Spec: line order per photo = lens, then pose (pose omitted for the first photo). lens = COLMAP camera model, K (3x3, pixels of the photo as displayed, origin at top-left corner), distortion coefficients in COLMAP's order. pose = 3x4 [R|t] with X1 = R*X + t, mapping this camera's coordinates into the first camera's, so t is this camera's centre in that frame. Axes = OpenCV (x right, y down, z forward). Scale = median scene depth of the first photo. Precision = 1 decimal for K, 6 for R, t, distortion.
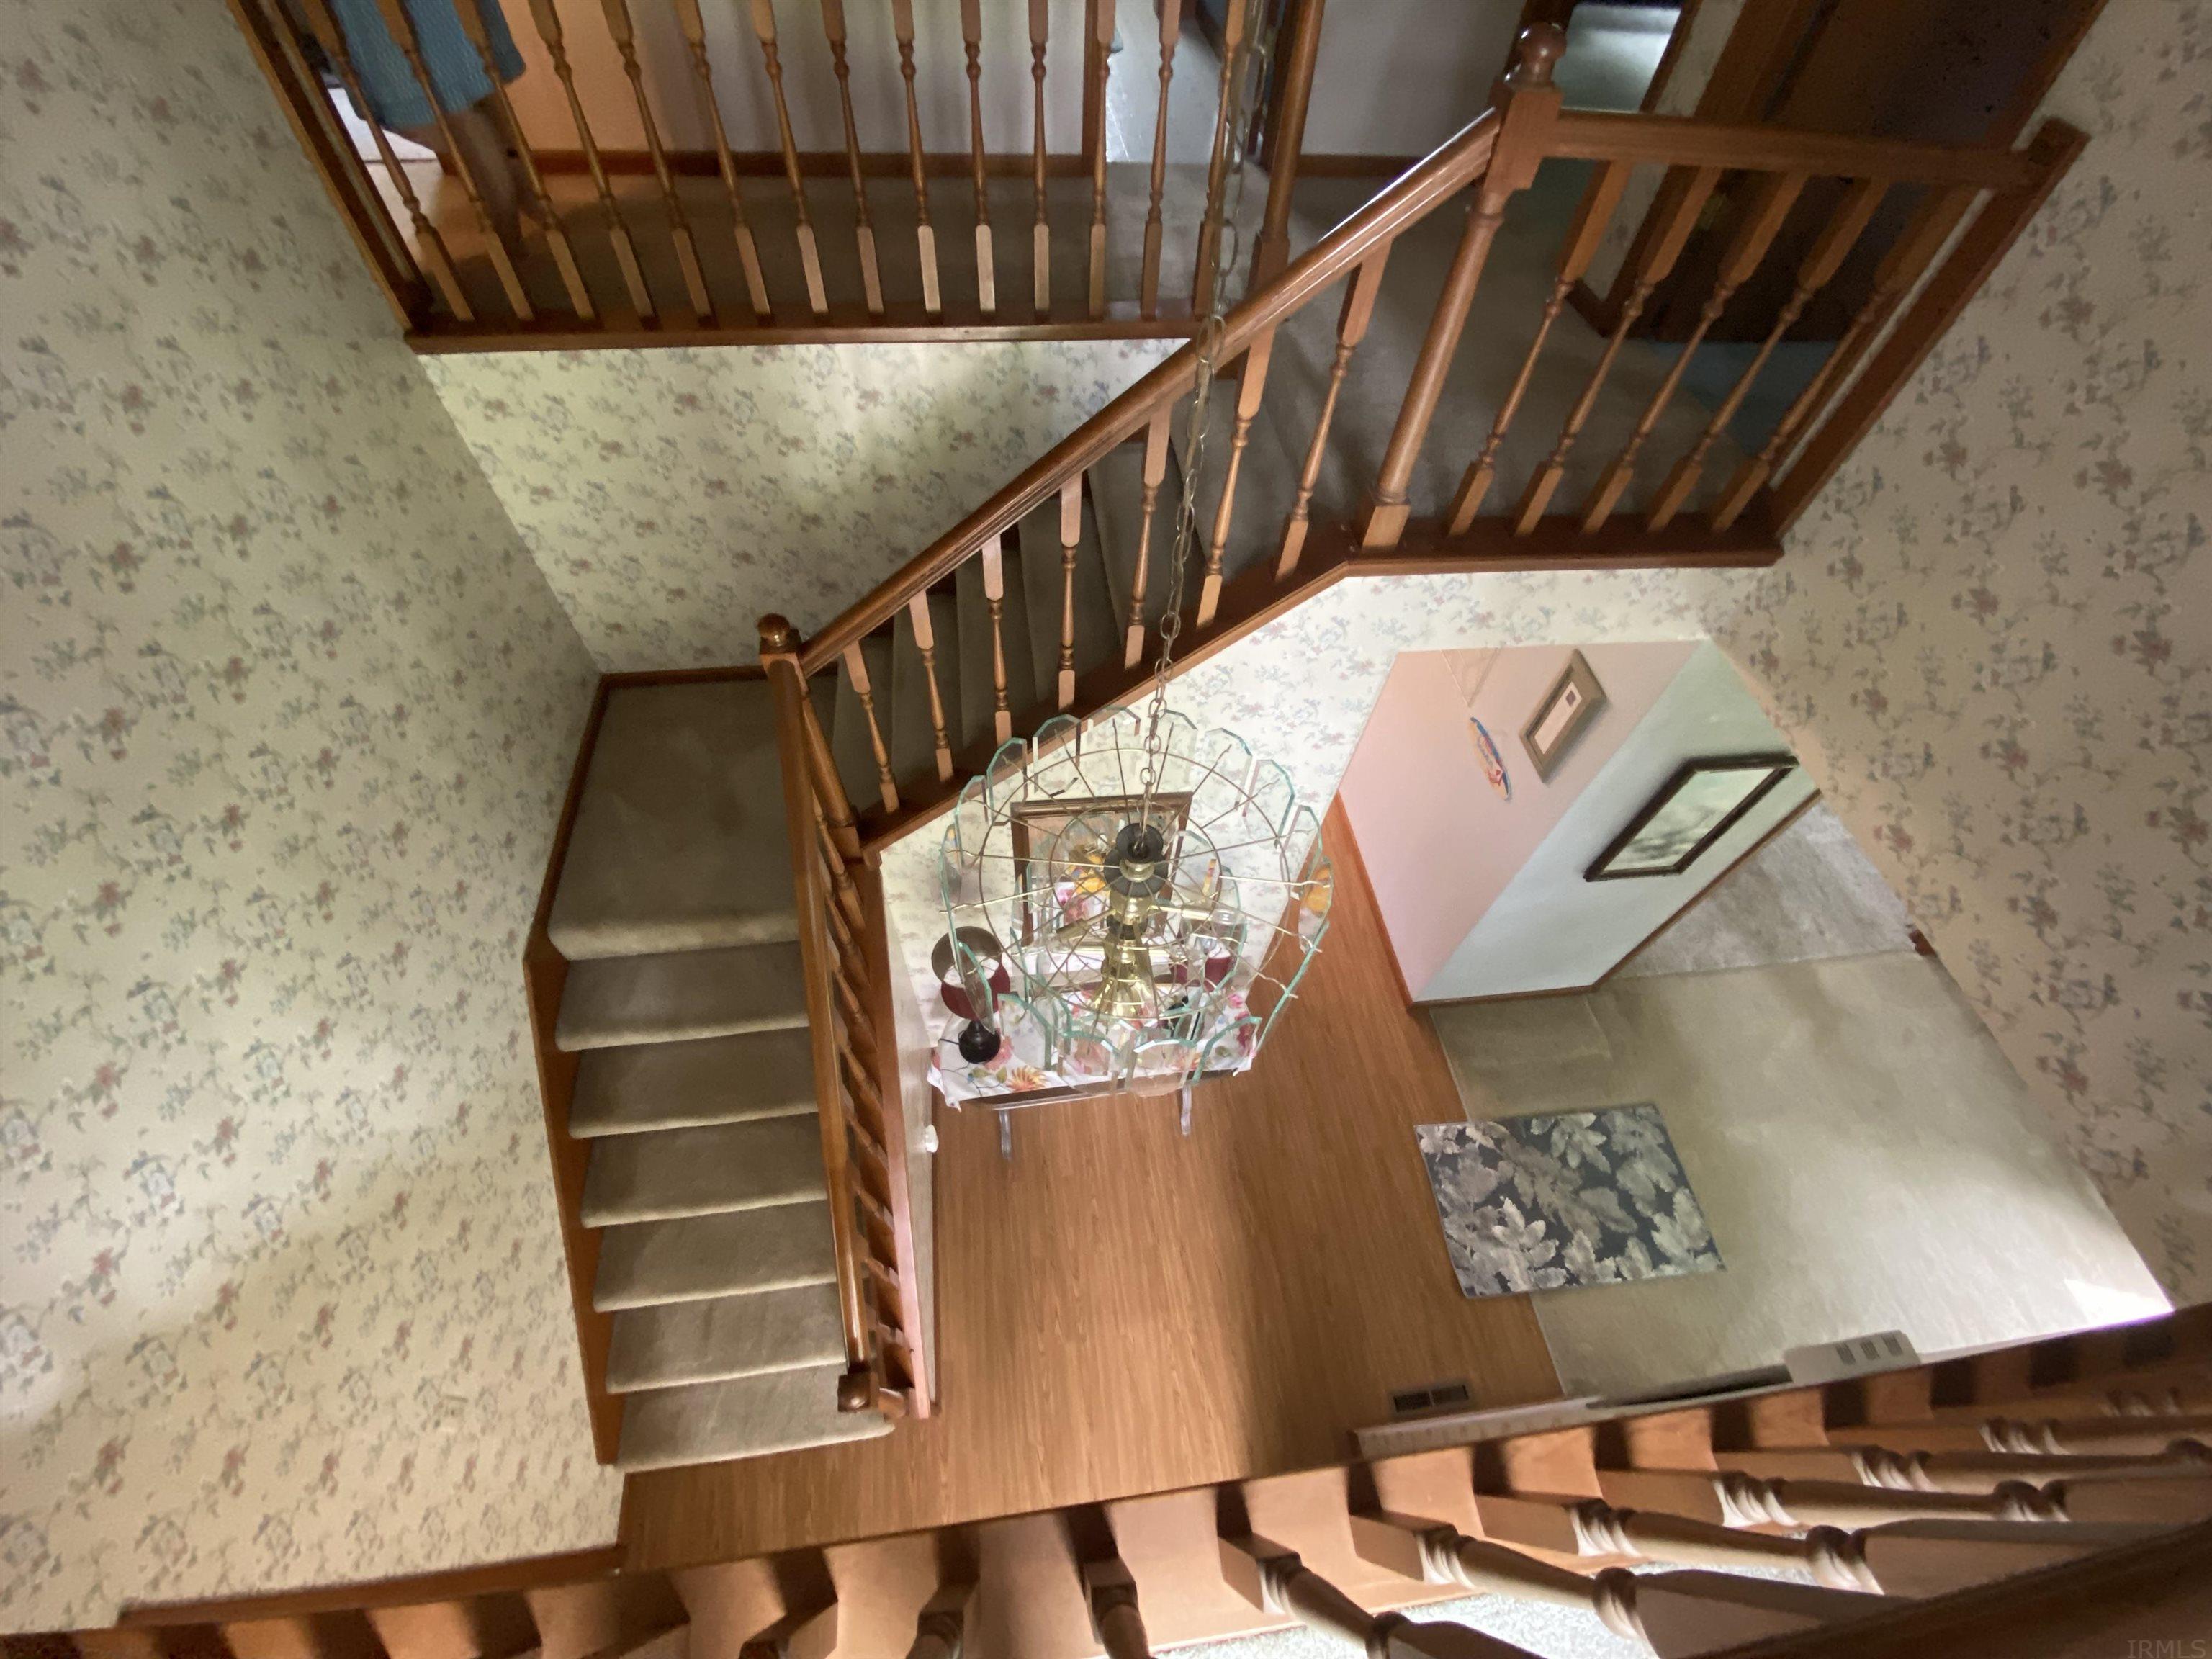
lens RADIAL K [[905.4, 0, 1109.3], [0, 905.4, 832.2], [0, 0, 1]] dist [0.007003, -0.007342]
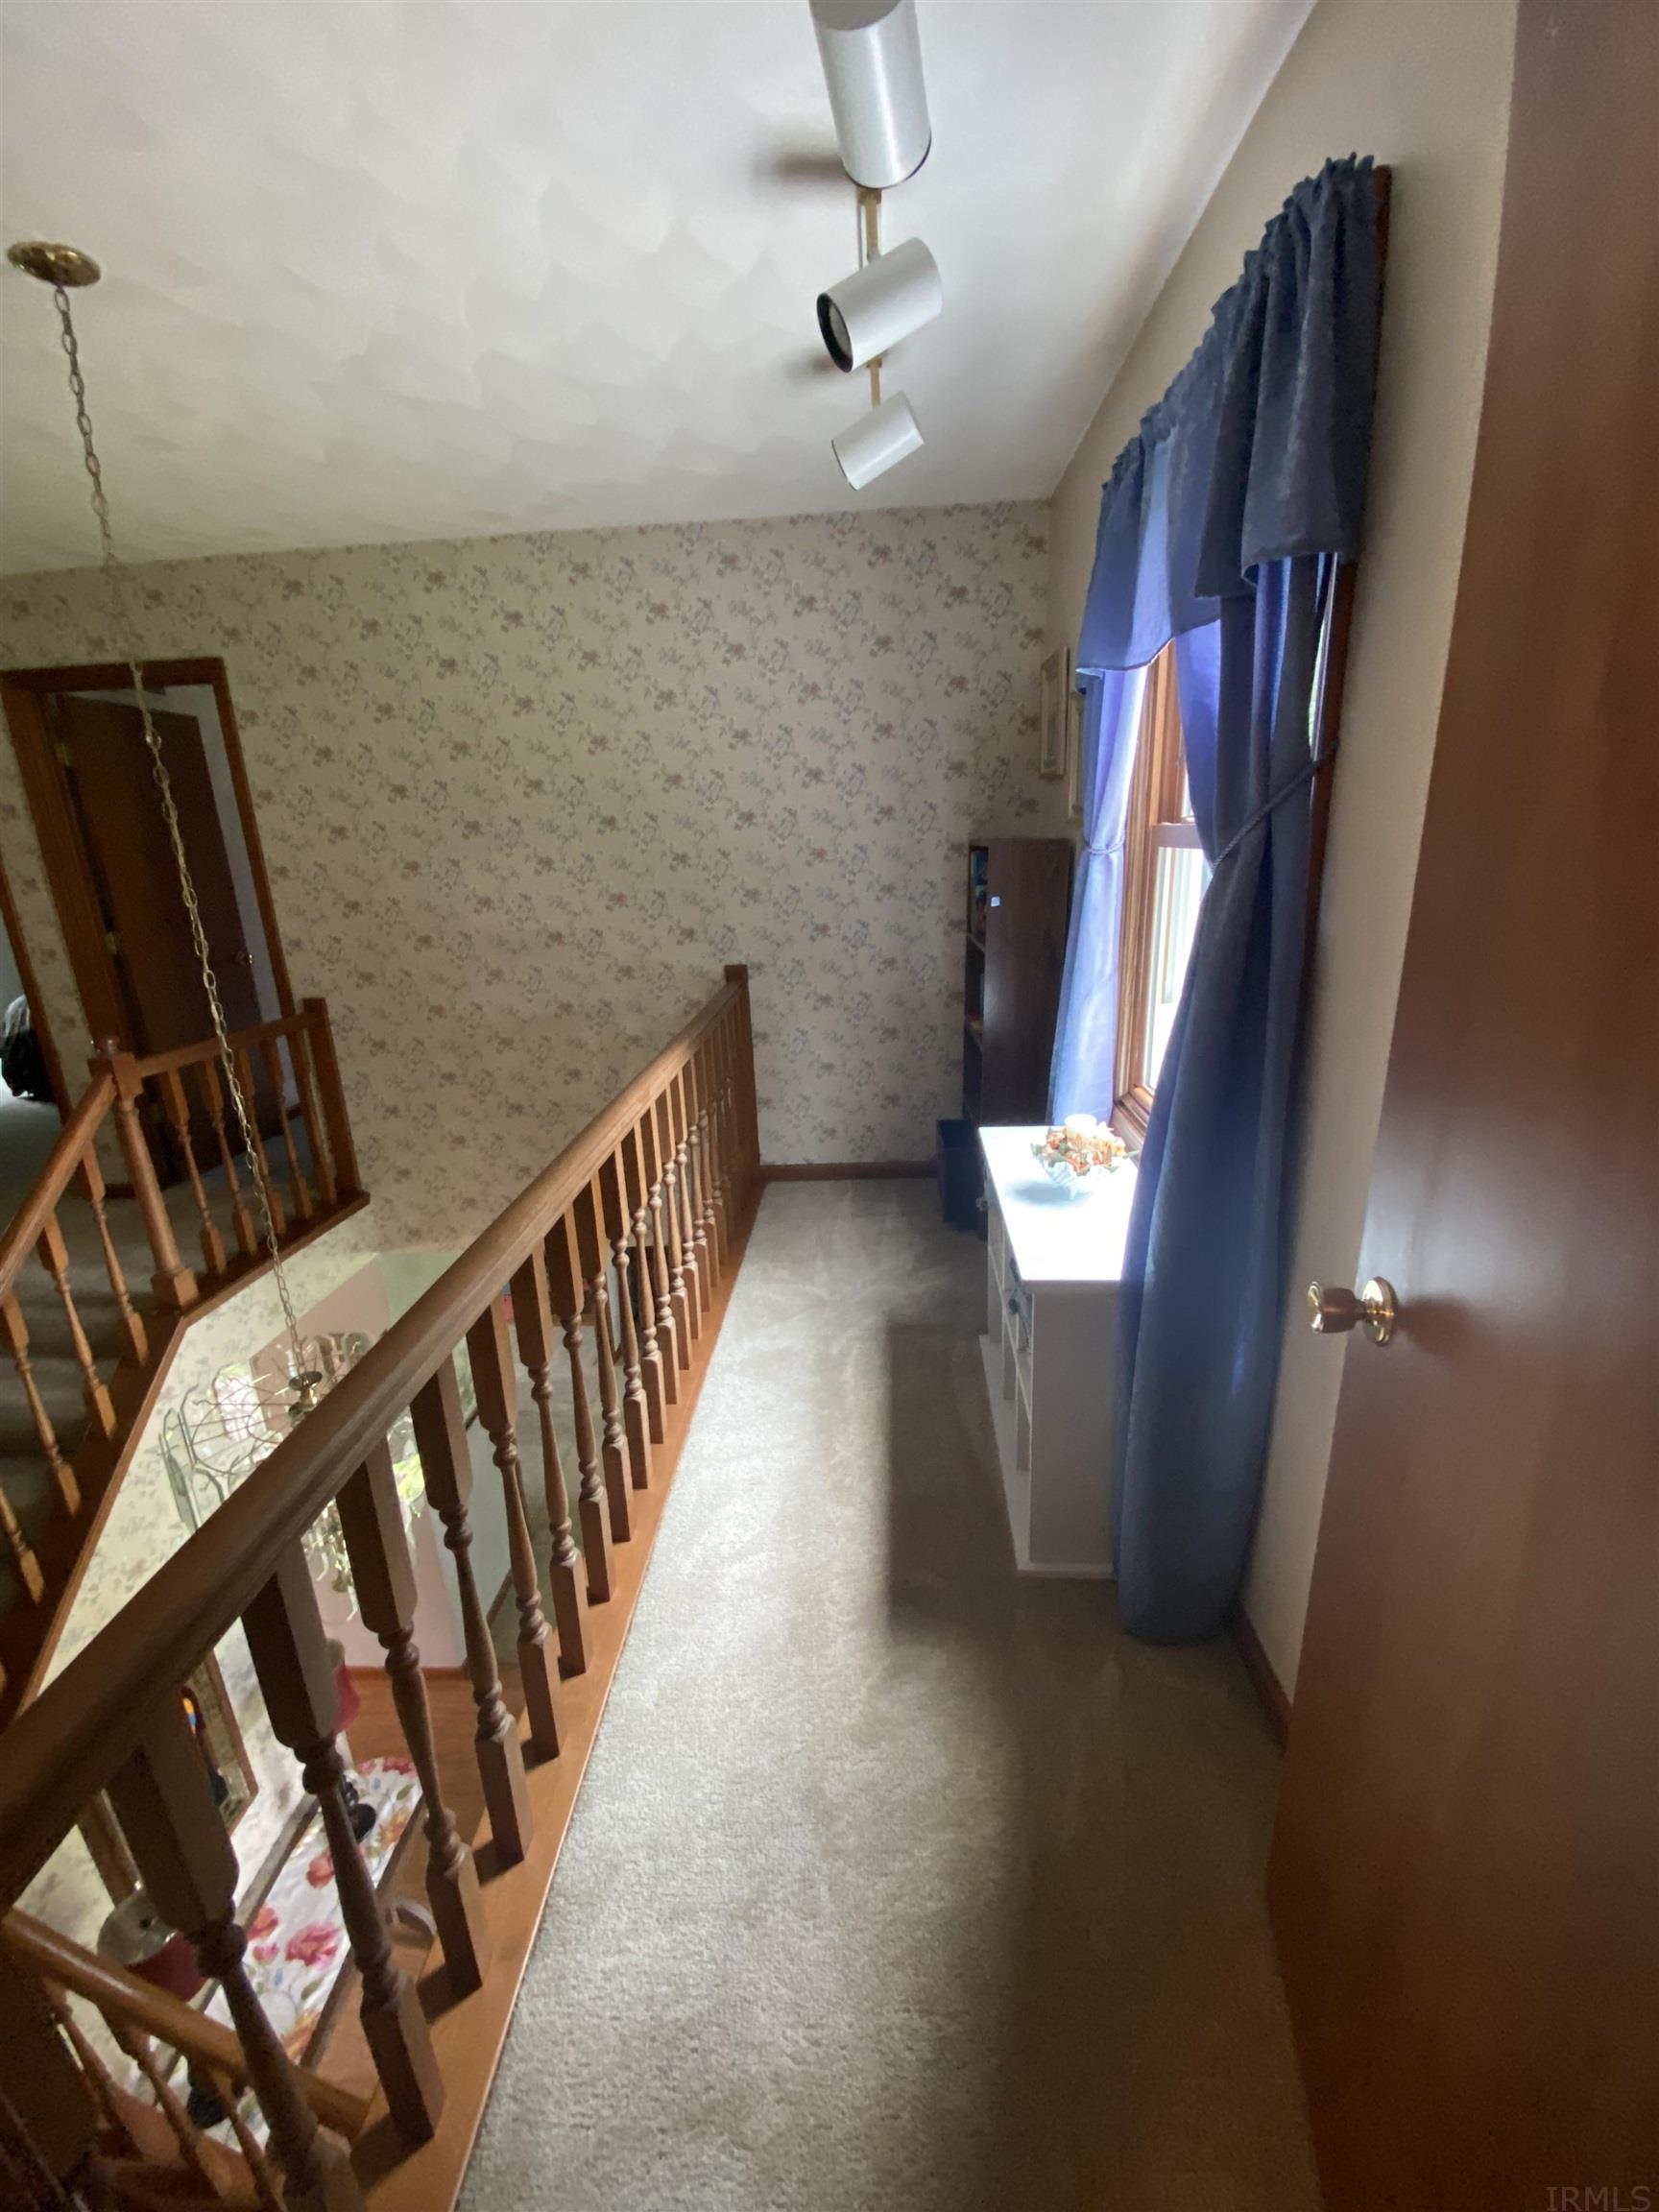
lens RADIAL K [[905.4, 0, 842.5], [0, 905.4, 1107.1], [0, 0, 1]] dist [0.007003, -0.007342]
pose [[0.160465, -0.340512, 0.926446, -0.618733], [0.838342, 0.542447, 0.054170, 0.249909], [-0.520993, 0.767986, 0.372509, -0.258588]]
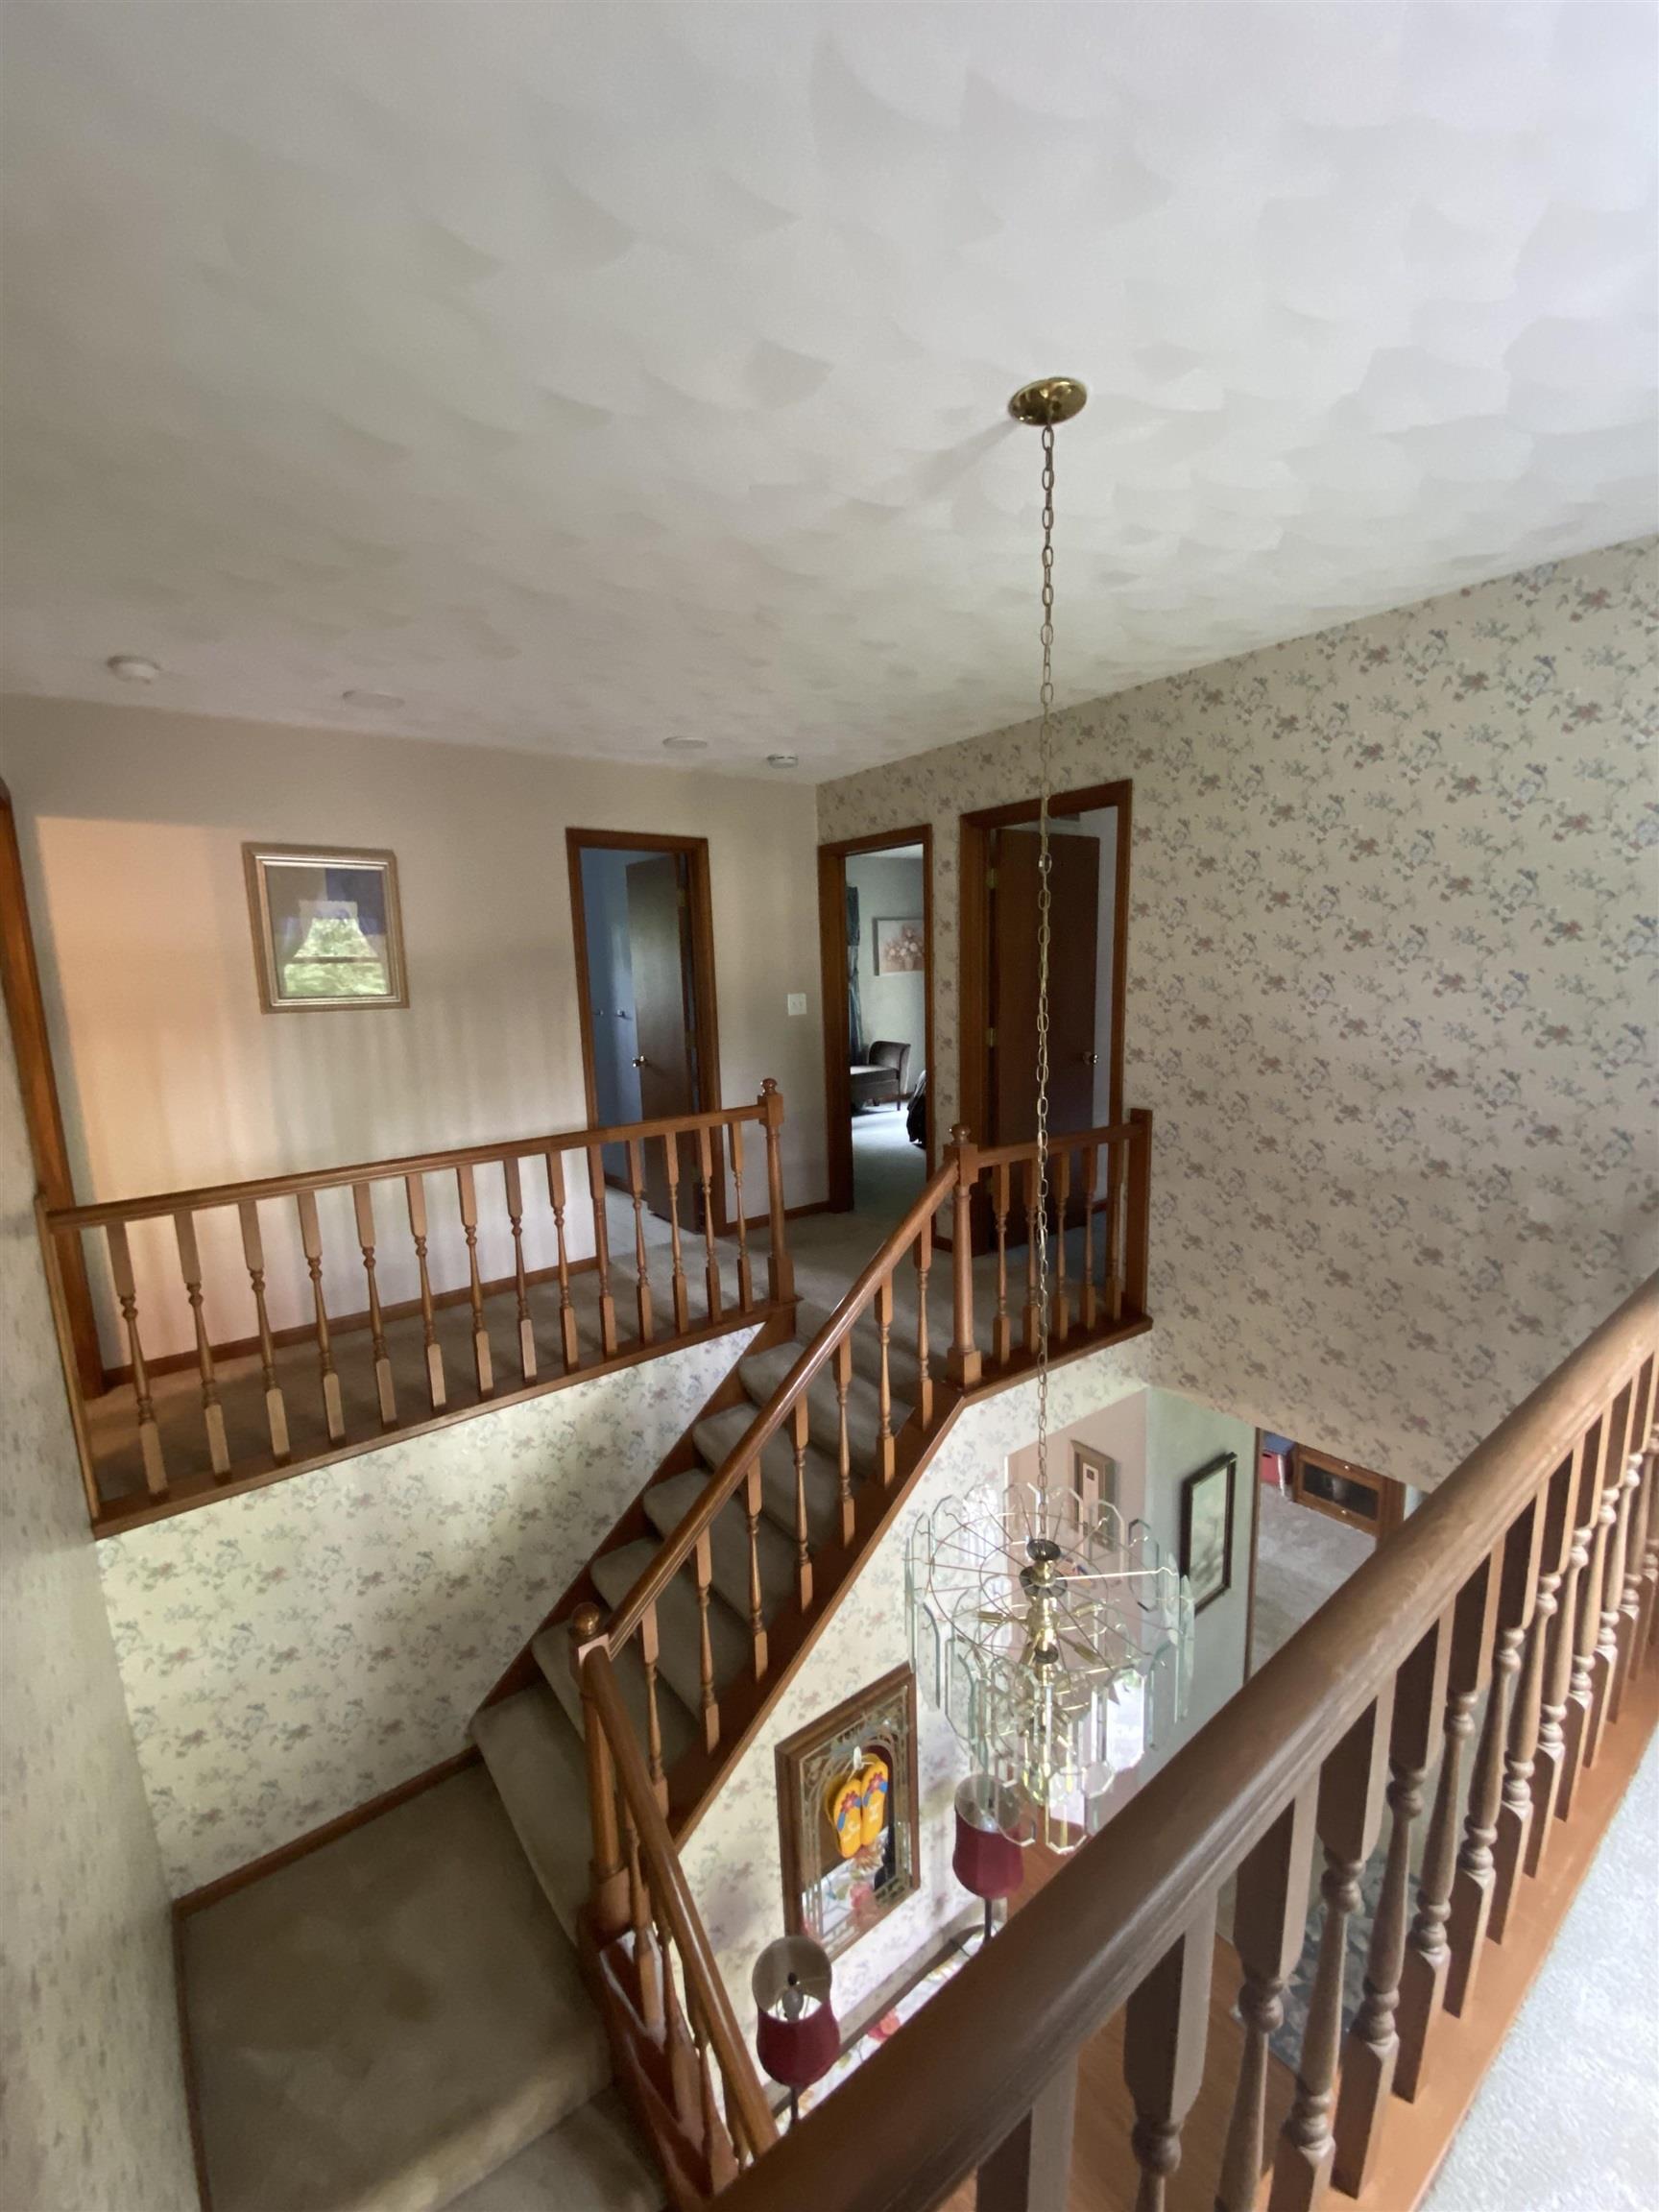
lens RADIAL K [[905.4, 0, 822.5], [0, 905.4, 1096.6], [0, 0, 1]] dist [0.007003, -0.007342]
pose [[0.860456, -0.152437, 0.486188, -0.461810], [0.457676, 0.650606, -0.606007, 0.139170], [-0.223939, 0.743959, 0.629584, -0.200835]]
